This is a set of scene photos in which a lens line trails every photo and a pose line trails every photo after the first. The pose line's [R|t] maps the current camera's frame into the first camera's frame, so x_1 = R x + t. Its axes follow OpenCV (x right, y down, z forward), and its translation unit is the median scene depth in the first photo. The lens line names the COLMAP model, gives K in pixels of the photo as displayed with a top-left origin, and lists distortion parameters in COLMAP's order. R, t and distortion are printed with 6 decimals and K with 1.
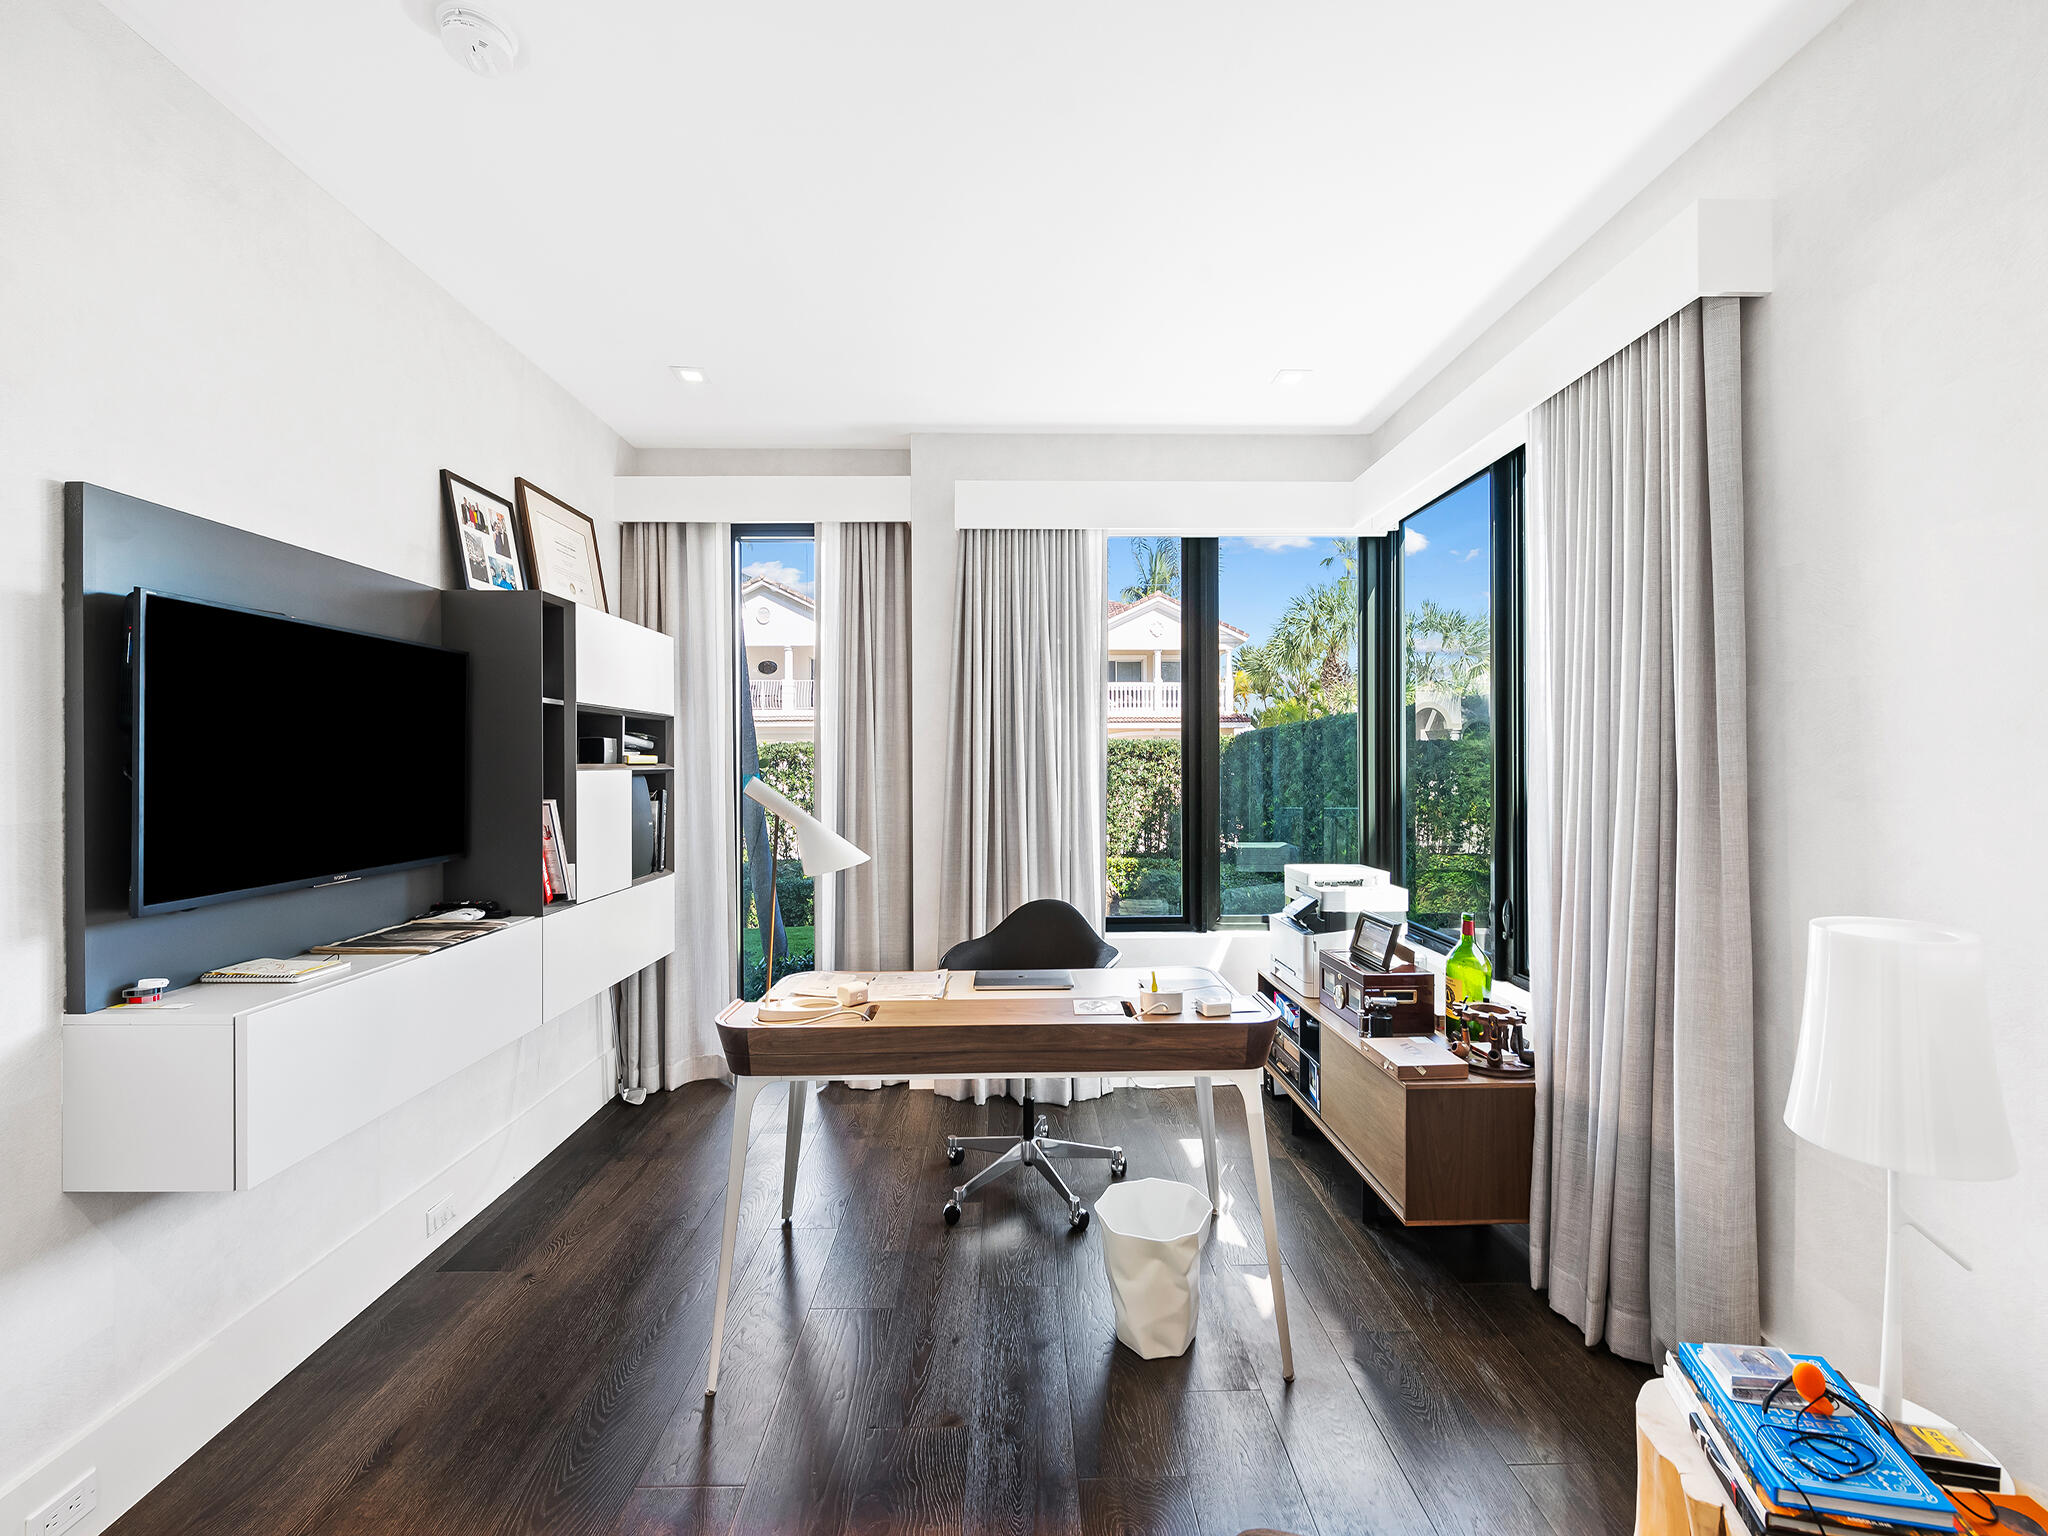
lens RADIAL K [[826.8, 0, 1022.4], [0, 826.8, 769.5], [0, 0, 1]] dist [0.004362, 0.000018]
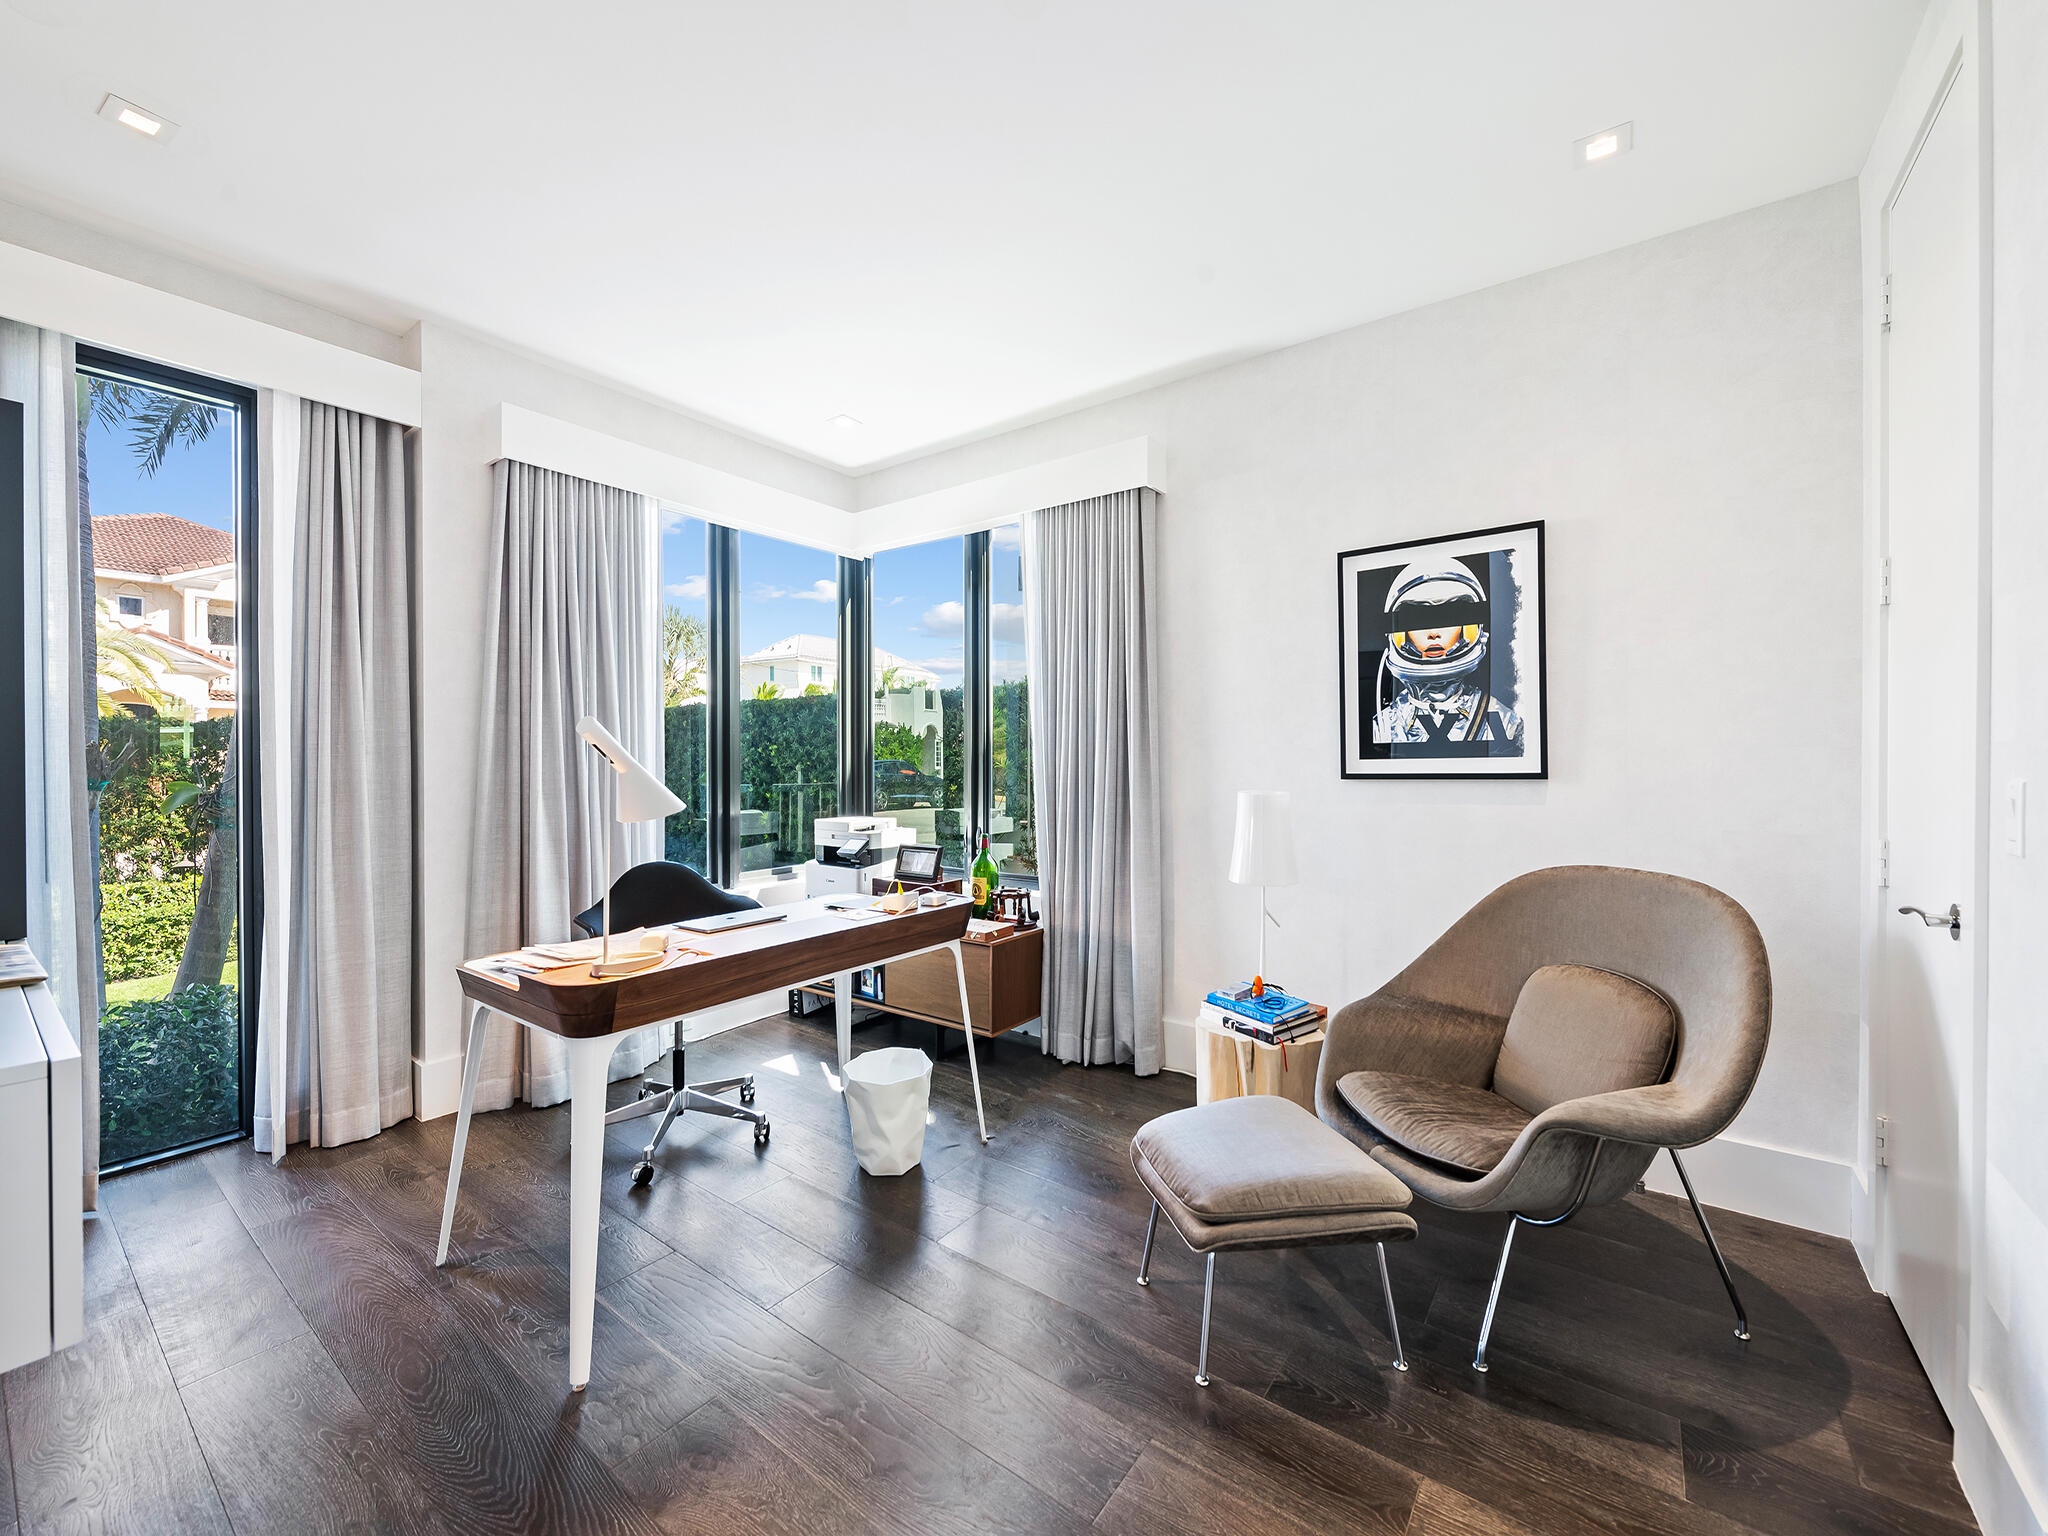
lens RADIAL K [[816.7, 0, 1023.7], [0, 816.7, 765.8], [0, 0, 1]] dist [-0.000572, -0.000125]
pose [[0.613001, -0.003509, 0.790074, -0.424493], [0.006140, 0.999981, -0.000323, 0.040344], [-0.790058, 0.005049, 0.613011, 0.034347]]
